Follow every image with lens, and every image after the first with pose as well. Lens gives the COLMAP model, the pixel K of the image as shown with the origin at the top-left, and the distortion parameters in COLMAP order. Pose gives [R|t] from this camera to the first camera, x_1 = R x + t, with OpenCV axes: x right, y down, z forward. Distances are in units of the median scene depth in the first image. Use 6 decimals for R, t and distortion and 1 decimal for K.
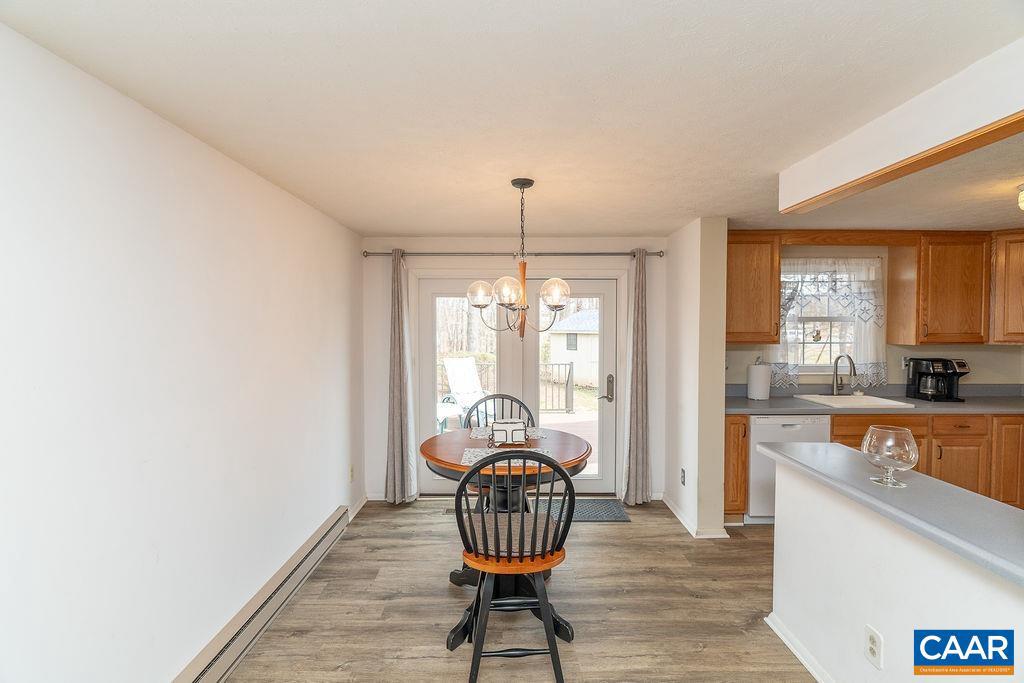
lens RADIAL K [[468.9, 0, 511.7], [0, 468.9, 336.8], [0, 0, 1]] dist [-0.000556, 0.000268]
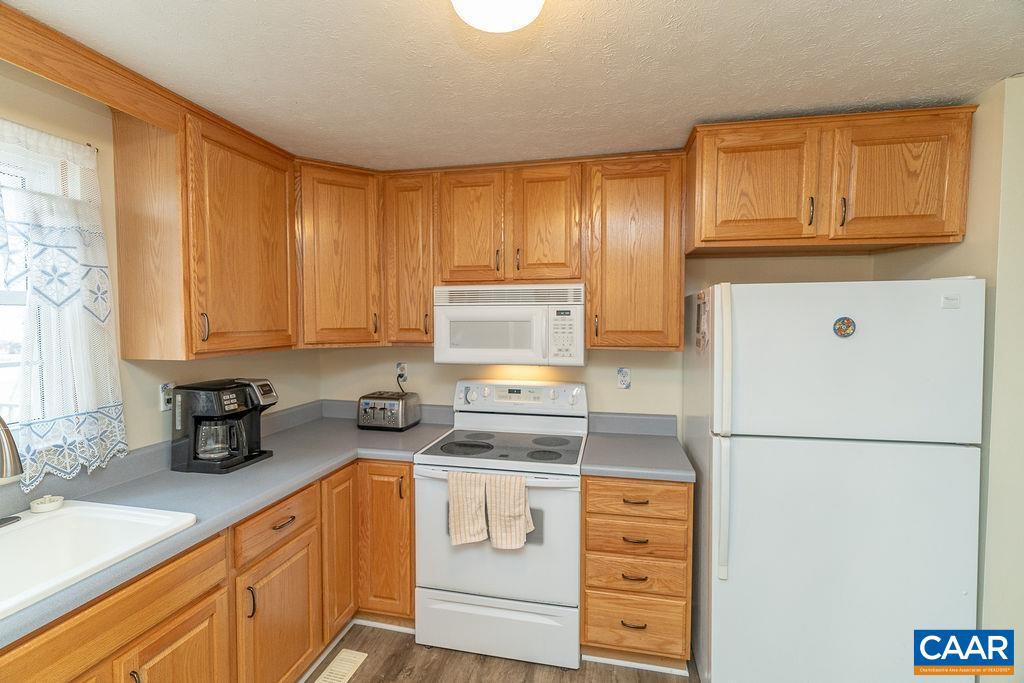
lens RADIAL K [[458.5, 0, 511.4], [0, 458.5, 337.3], [0, 0, 1]] dist [-0.009330, 0.003644]
pose [[0.222240, -0.037775, 0.974260, 0.494460], [0.025331, 0.999136, 0.032961, -0.010084], [-0.974663, 0.017354, 0.223005, 0.585205]]
